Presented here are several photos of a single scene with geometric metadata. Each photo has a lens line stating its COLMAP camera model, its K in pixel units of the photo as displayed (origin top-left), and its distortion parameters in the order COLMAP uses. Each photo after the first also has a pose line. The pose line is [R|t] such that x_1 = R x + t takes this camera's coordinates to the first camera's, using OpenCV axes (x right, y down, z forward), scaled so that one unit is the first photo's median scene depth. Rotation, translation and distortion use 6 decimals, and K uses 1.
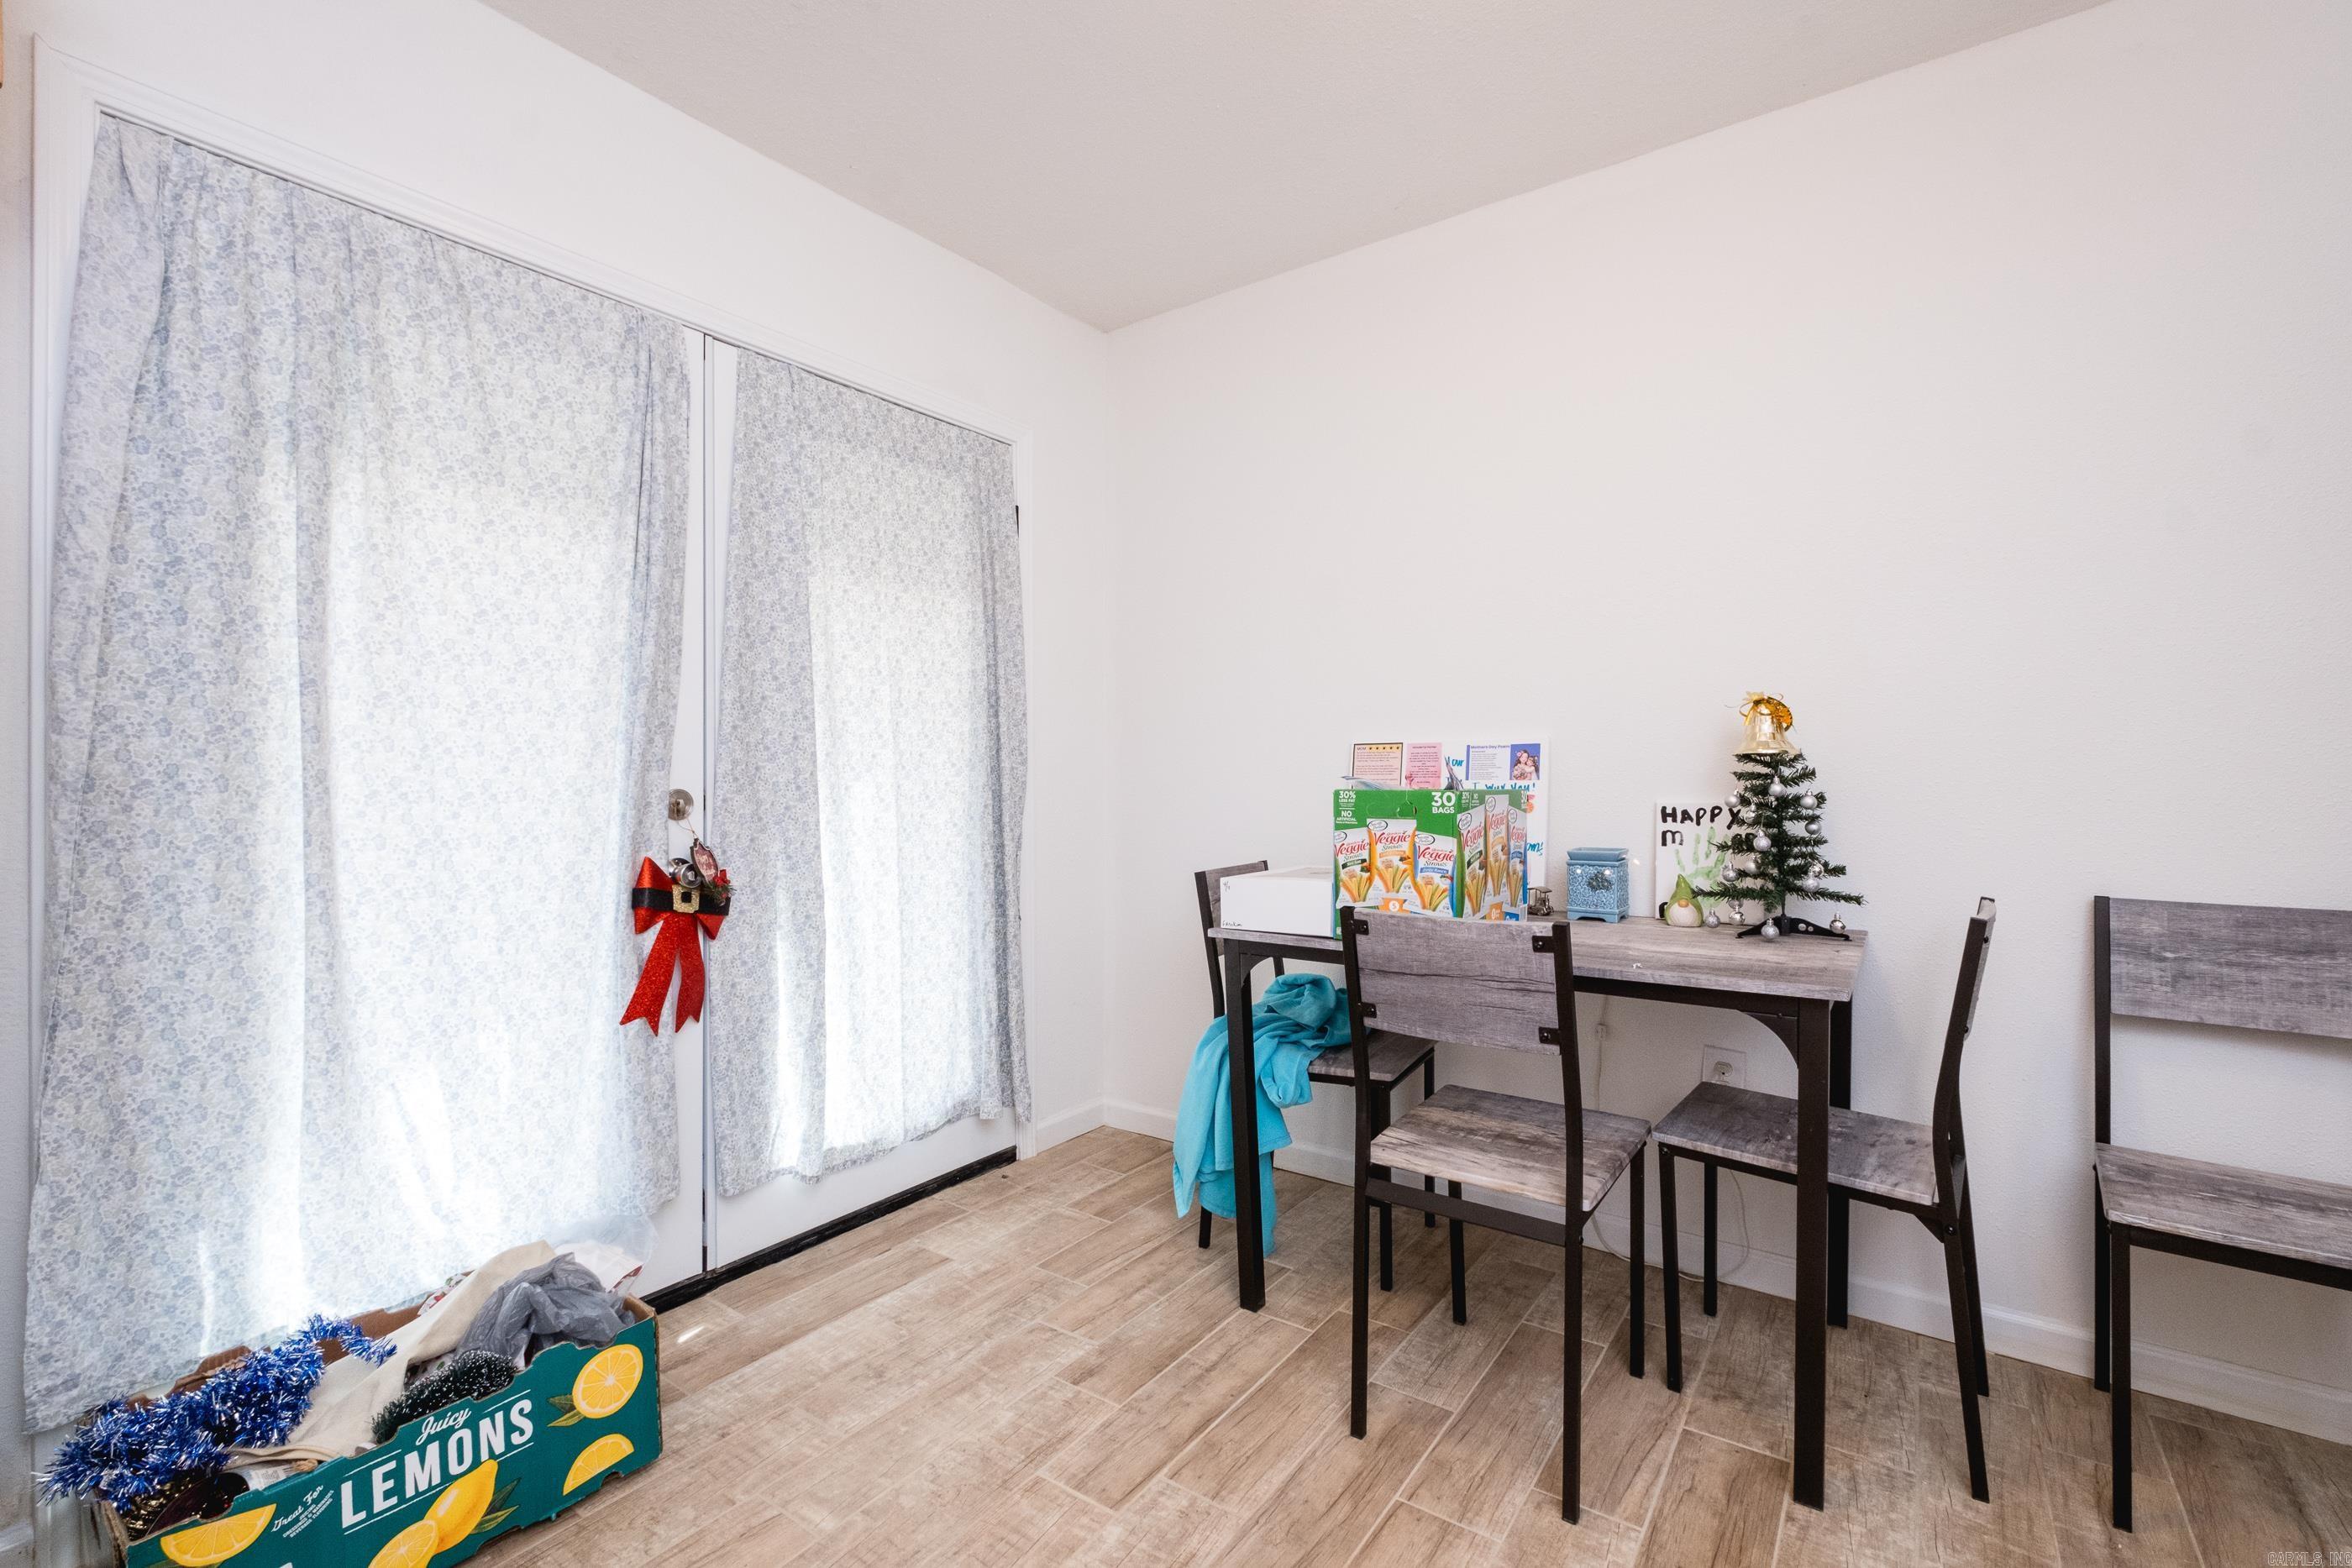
lens RADIAL K [[1044.4, 0, 1176.0], [0, 1044.4, 784.0], [0, 0, 1]] dist [0.004510, -0.005365]
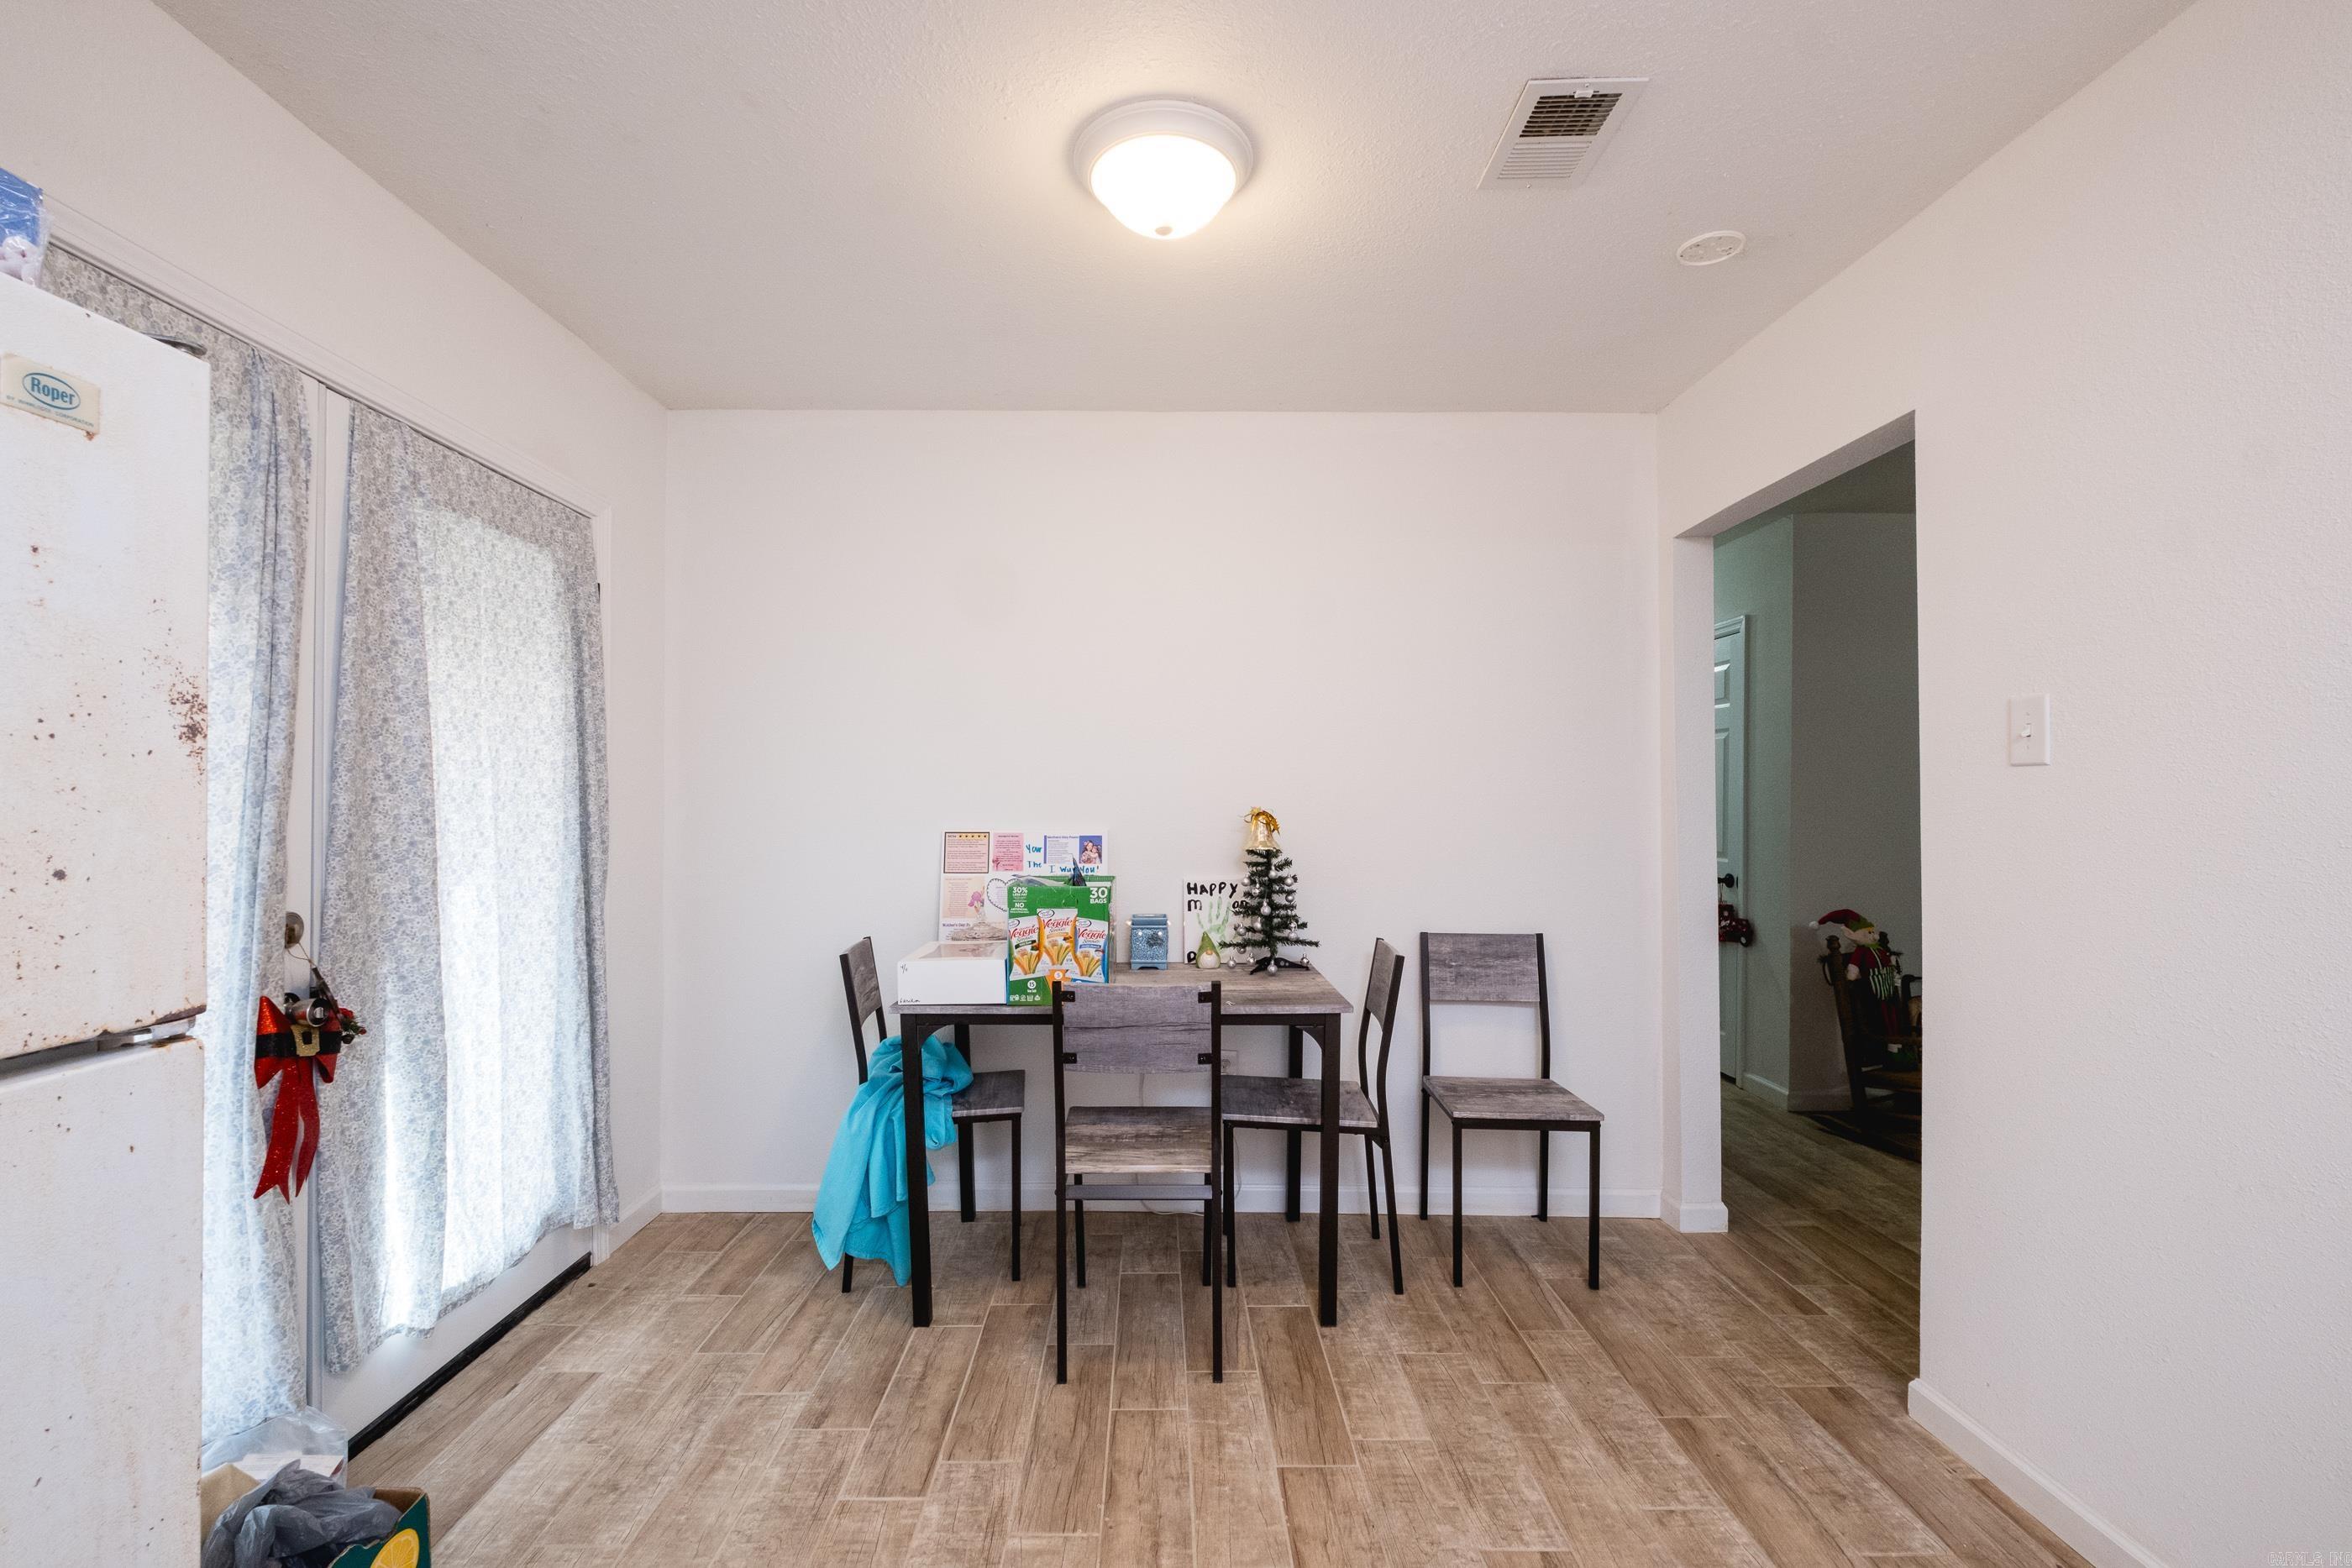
lens RADIAL K [[1034.2, 0, 1178.0], [0, 1034.2, 816.7], [0, 0, 1]] dist [0.001782, -0.005808]
pose [[0.802667, -0.001218, 0.596426, -0.408436], [-0.001104, 0.999993, 0.003528, -0.079168], [-0.596426, -0.003490, 0.802661, -0.109939]]
